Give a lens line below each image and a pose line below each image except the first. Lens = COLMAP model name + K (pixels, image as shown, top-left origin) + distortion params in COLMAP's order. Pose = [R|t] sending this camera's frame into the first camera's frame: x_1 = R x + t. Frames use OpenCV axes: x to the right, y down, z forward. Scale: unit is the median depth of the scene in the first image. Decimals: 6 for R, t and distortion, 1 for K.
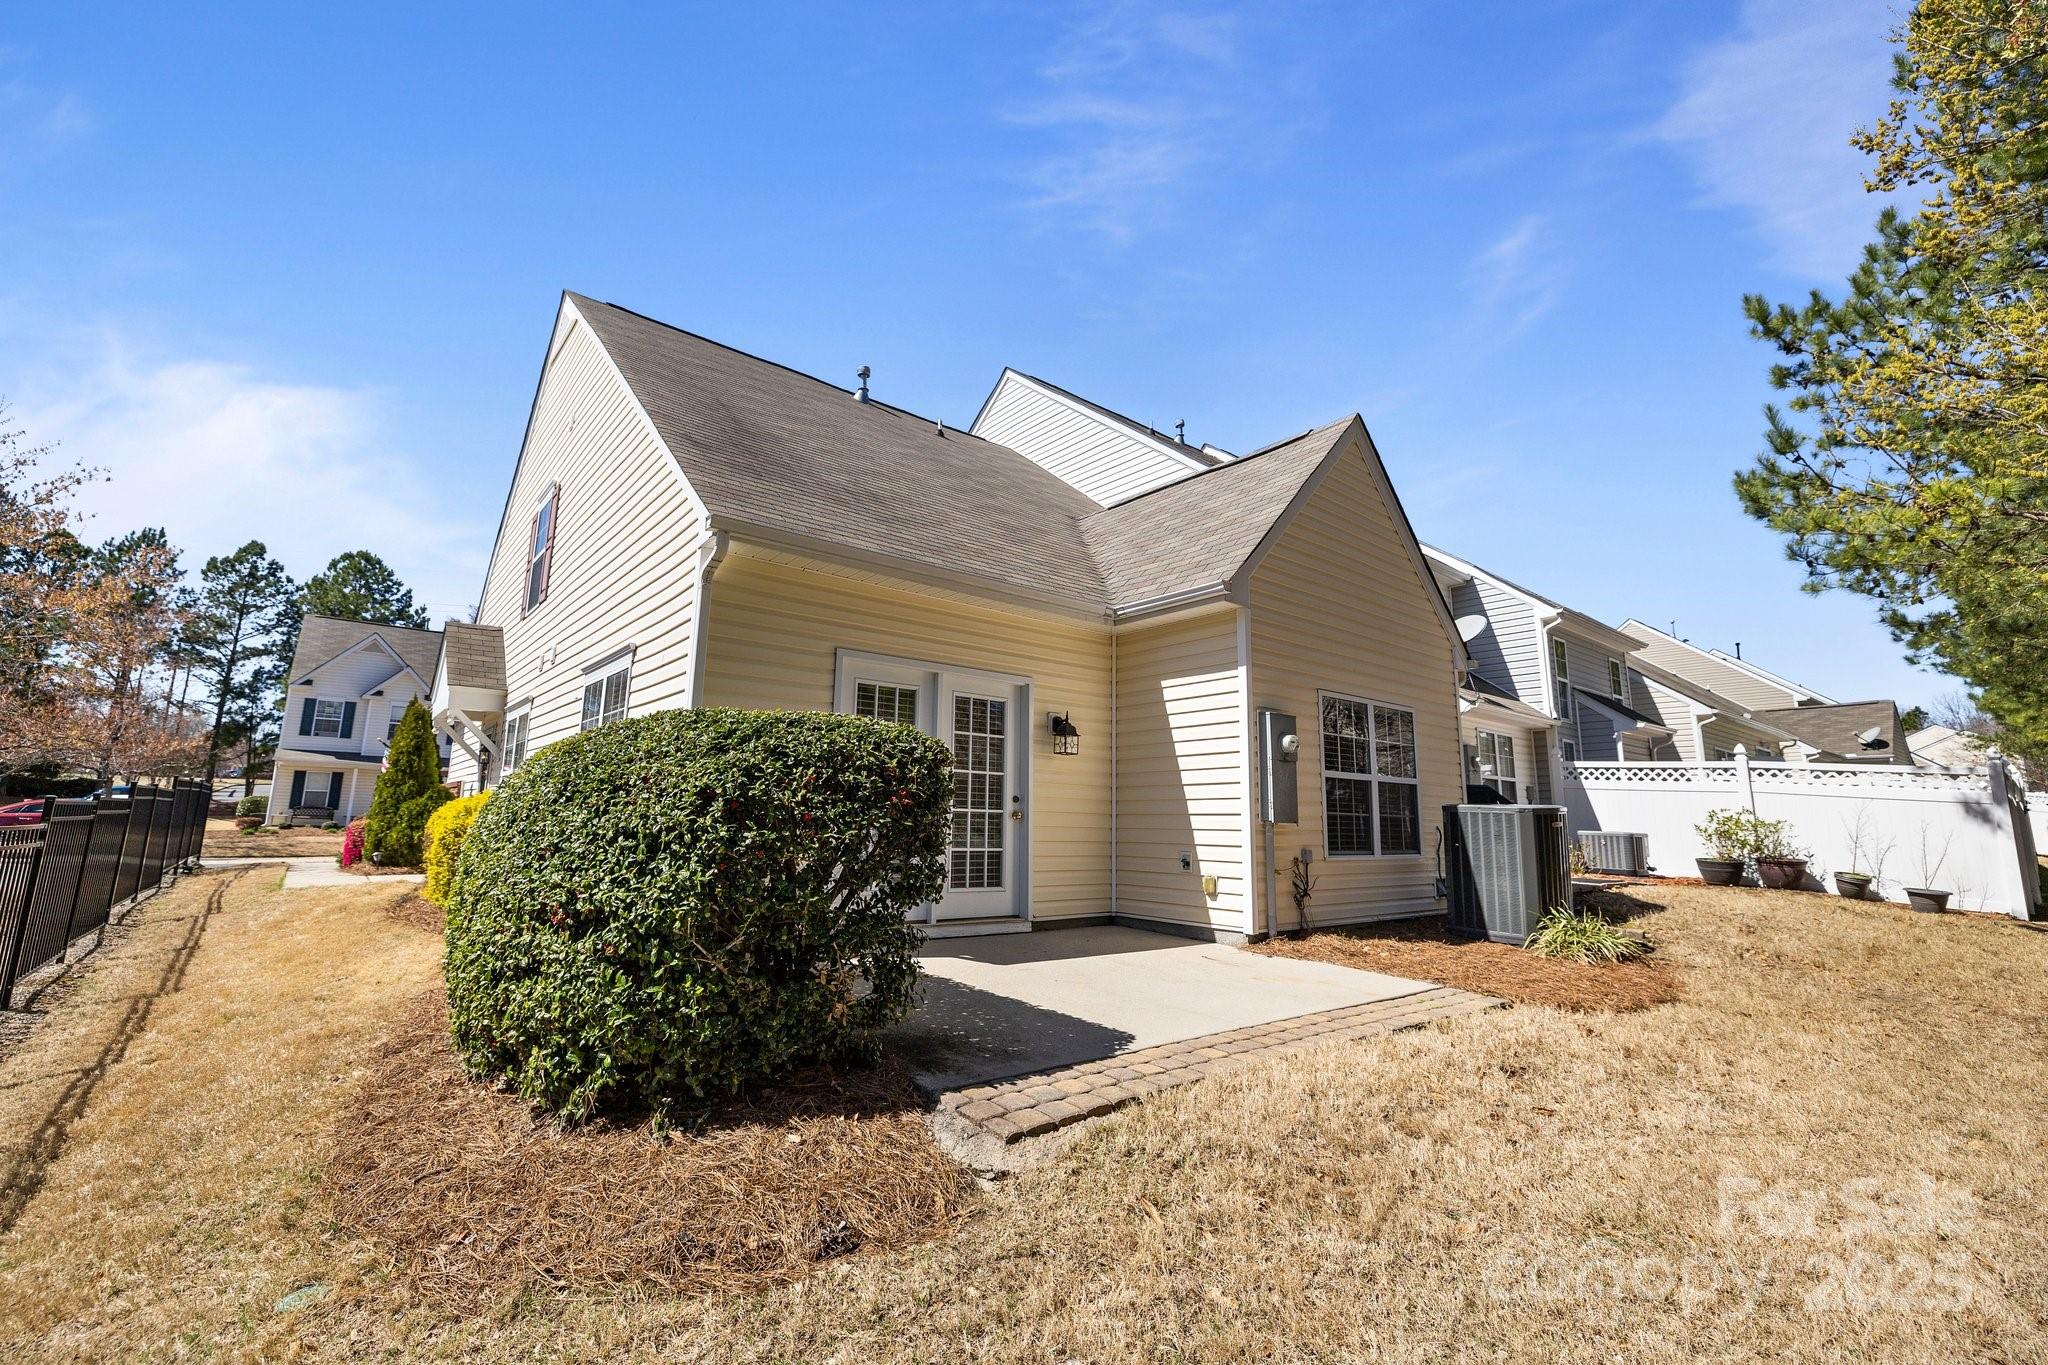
lens RADIAL K [[858.2, 0, 1023.3], [0, 858.2, 681.3], [0, 0, 1]] dist [-0.001091, 0.000168]
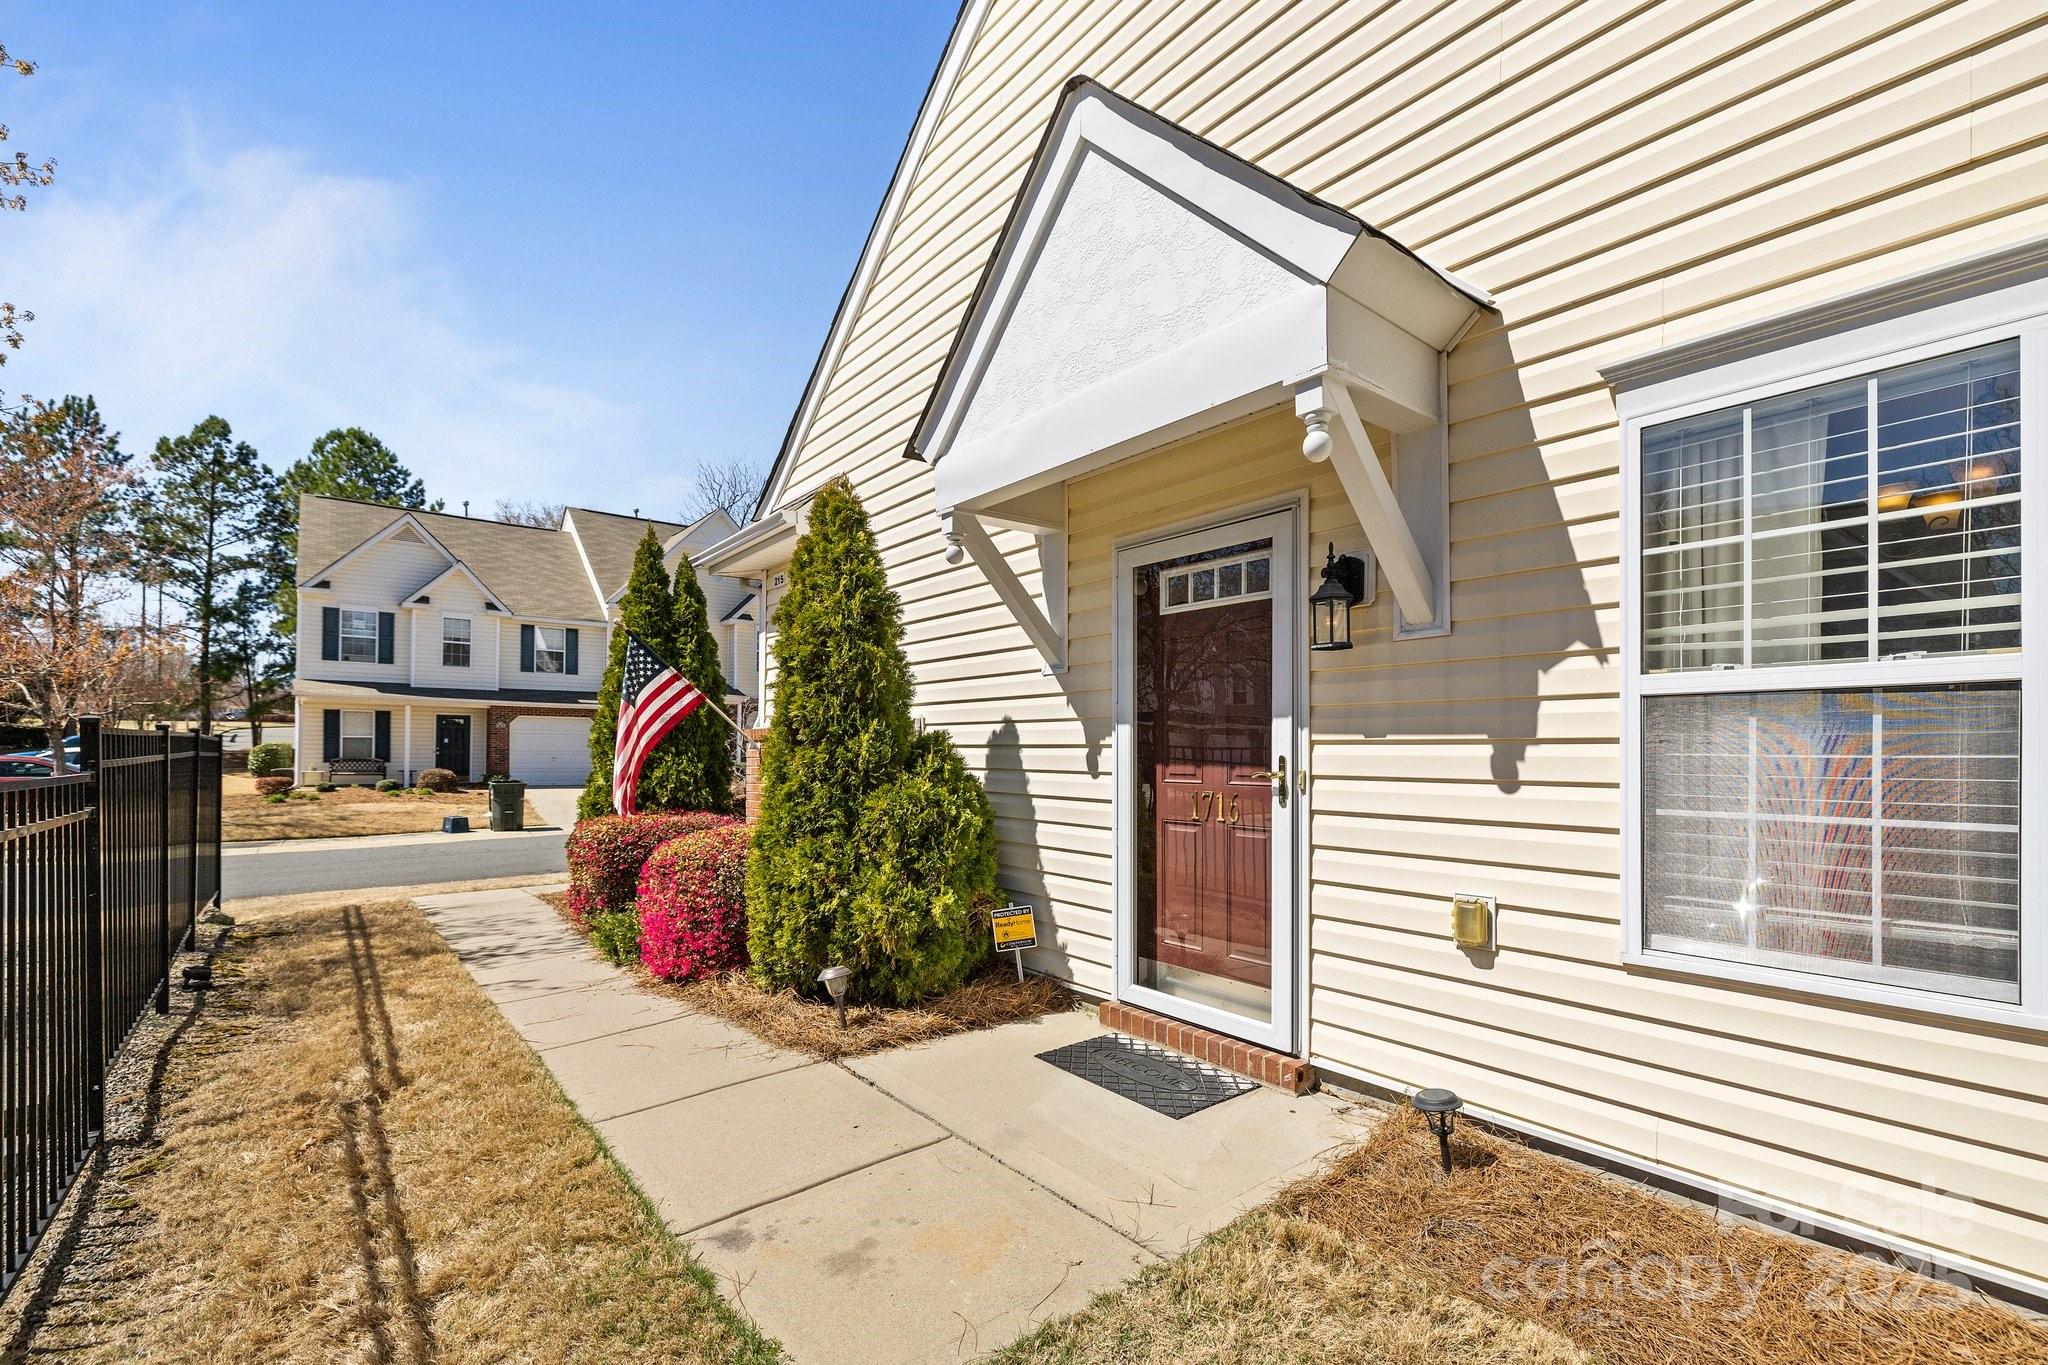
lens RADIAL K [[858.2, 0, 1010.2], [0, 858.2, 743.7], [0, 0, 1]] dist [-0.001091, 0.000168]
pose [[0.999840, -0.017693, -0.002611, -0.188849], [0.017884, 0.987818, 0.154585, 0.022022], [-0.000156, -0.154607, 0.987976, 0.197916]]
